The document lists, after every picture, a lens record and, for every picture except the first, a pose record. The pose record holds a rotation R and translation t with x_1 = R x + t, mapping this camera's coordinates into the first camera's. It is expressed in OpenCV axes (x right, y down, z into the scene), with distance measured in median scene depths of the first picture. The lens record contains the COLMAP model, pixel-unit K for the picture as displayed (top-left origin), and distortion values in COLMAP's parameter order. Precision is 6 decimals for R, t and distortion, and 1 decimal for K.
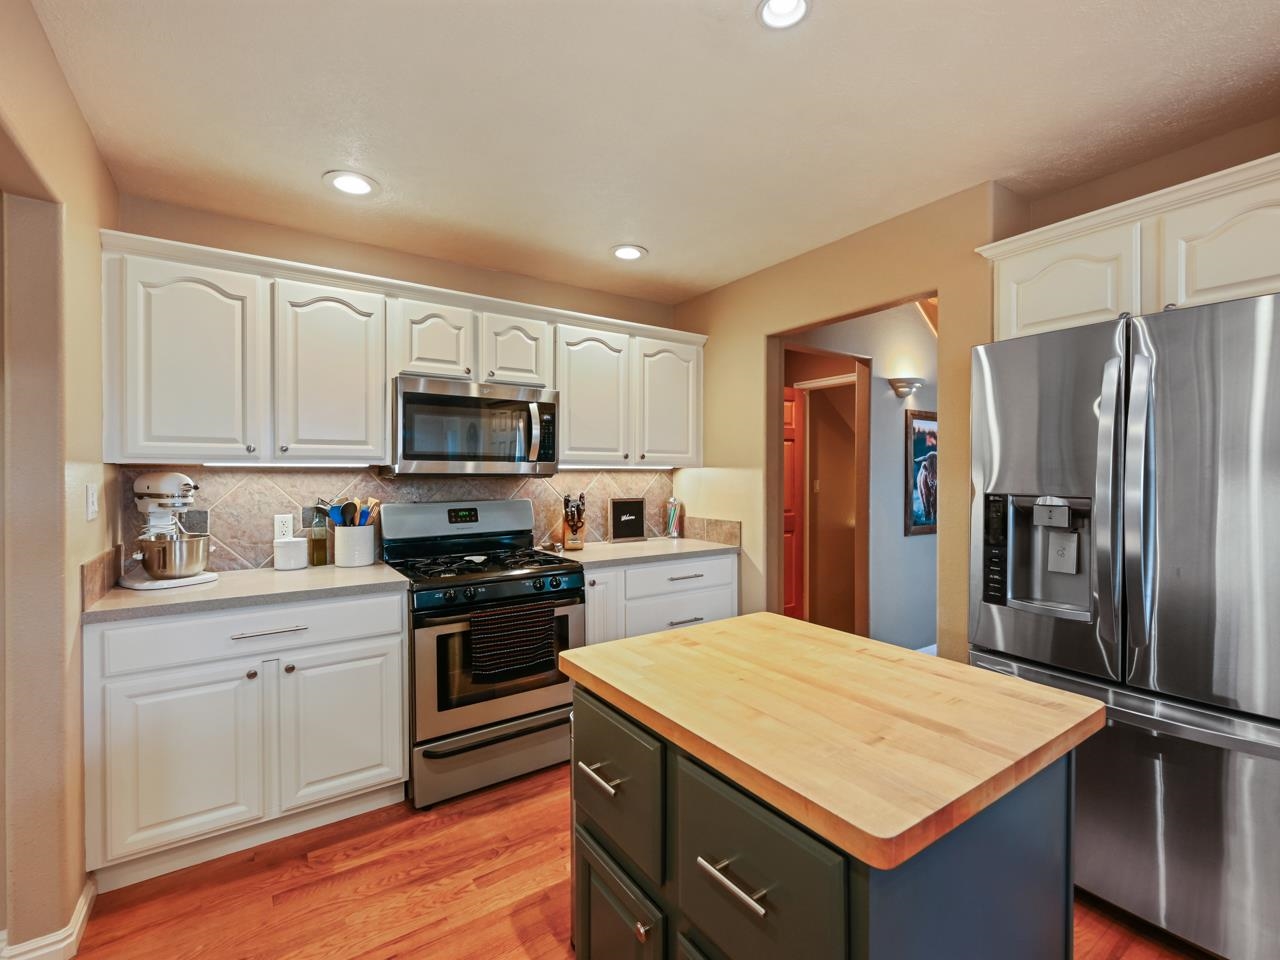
lens RADIAL K [[584.0, 0, 647.1], [0, 584.0, 473.2], [0, 0, 1]] dist [-0.001111, 0.001187]
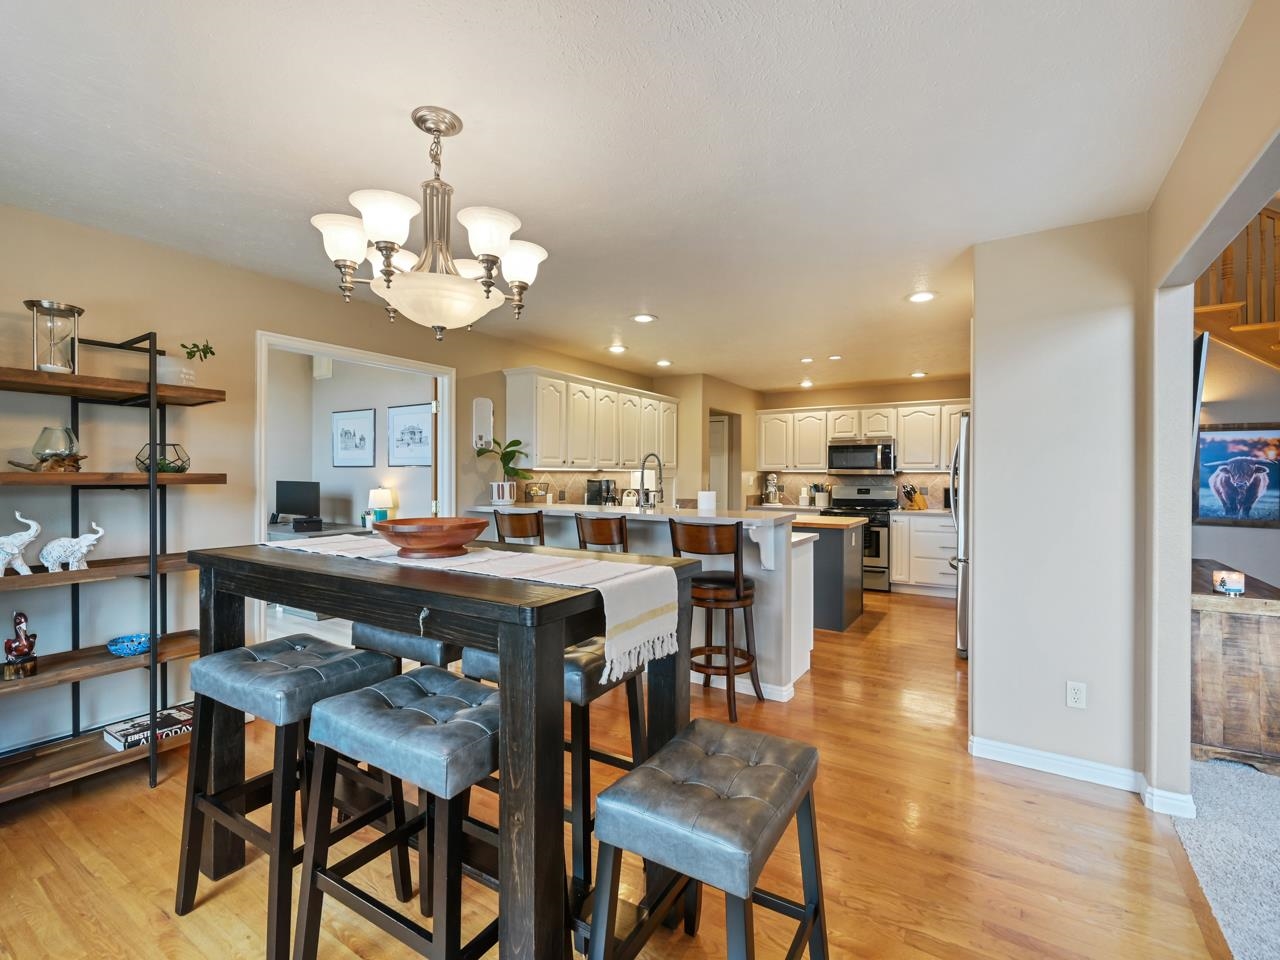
lens RADIAL K [[584.0, 0, 638.5], [0, 584.0, 479.3], [0, 0, 1]] dist [-0.001111, 0.001187]
pose [[0.384249, 0.011373, -0.923159, 1.802627], [-0.001543, 0.999931, 0.011676, -0.006423], [0.923228, -0.003062, 0.384240, -0.928013]]
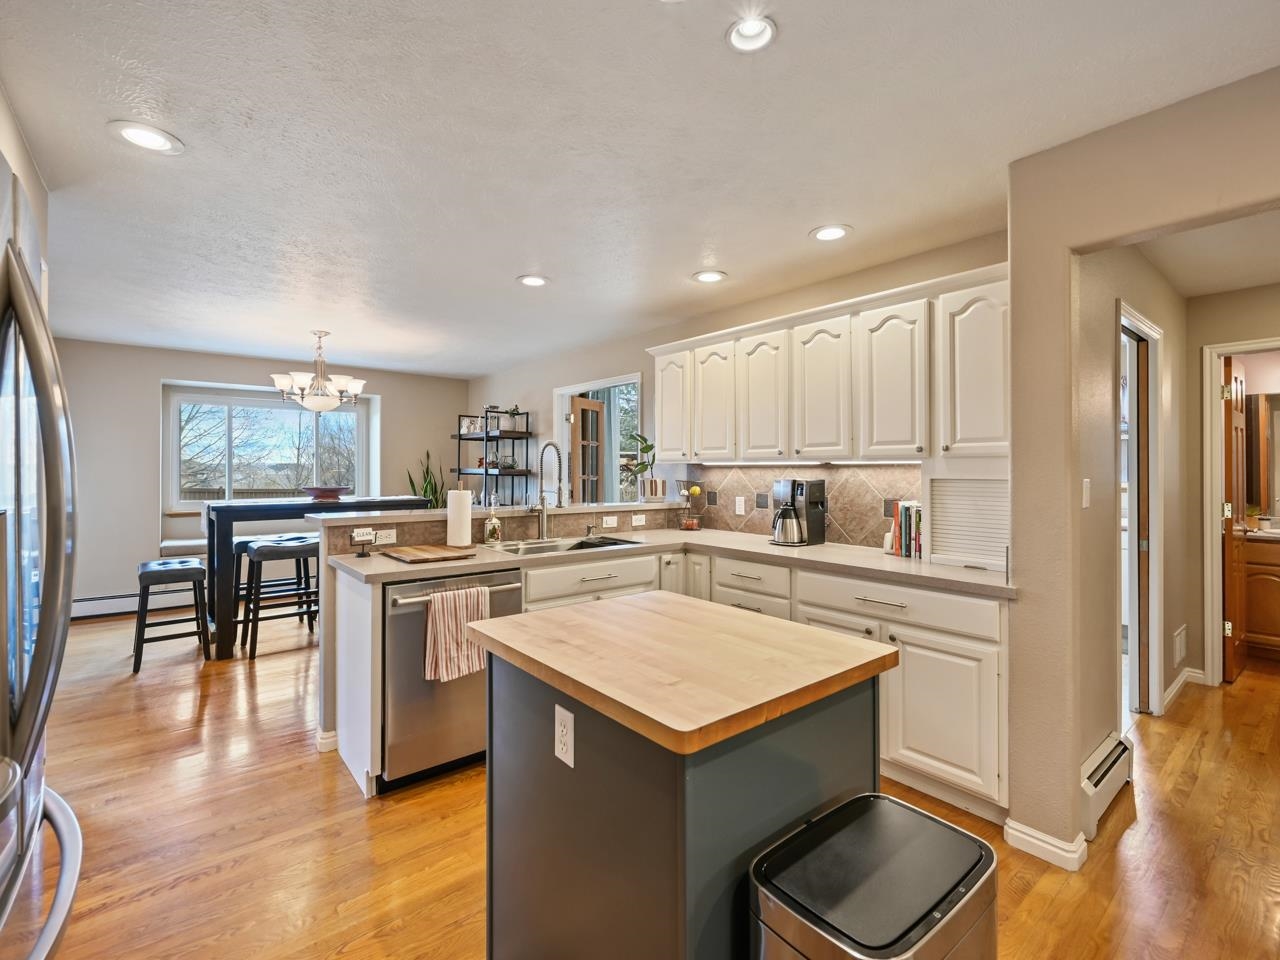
lens RADIAL K [[584.0, 0, 639.9], [0, 584.0, 469.3], [0, 0, 1]] dist [-0.001111, 0.001187]
pose [[-0.997124, -0.004194, -0.075677, 0.182302], [-0.003936, 0.999986, -0.003551, 0.003926], [0.075691, -0.003242, -0.997126, 1.050944]]
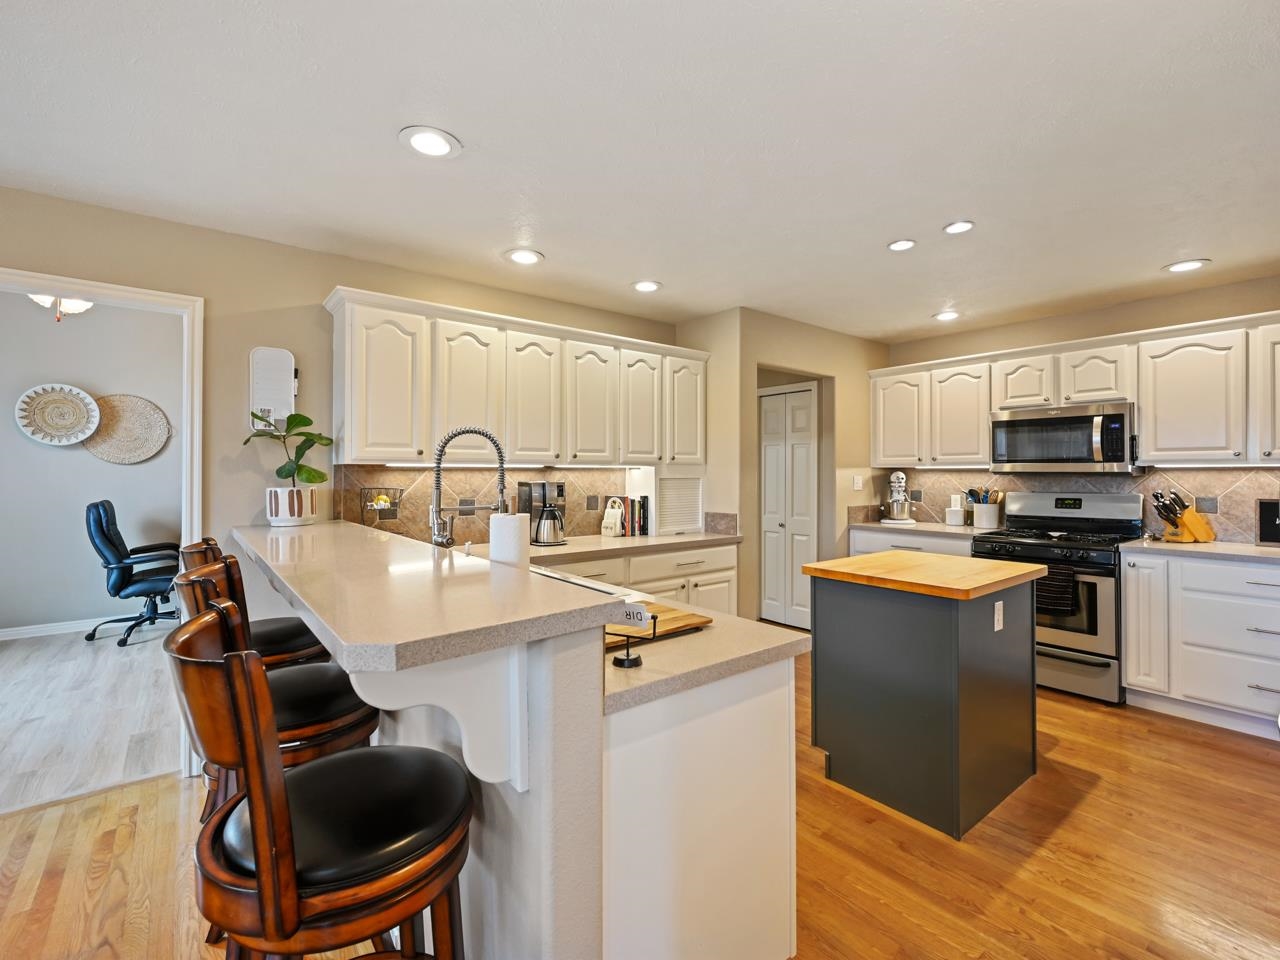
lens RADIAL K [[584.0, 0, 639.9], [0, 584.0, 468.9], [0, 0, 1]] dist [-0.001111, 0.001187]
pose [[0.058149, -0.004408, -0.998298, 1.096752], [0.002282, 0.999988, -0.004282, -0.003295], [0.998305, -0.002029, 0.058158, -0.067821]]
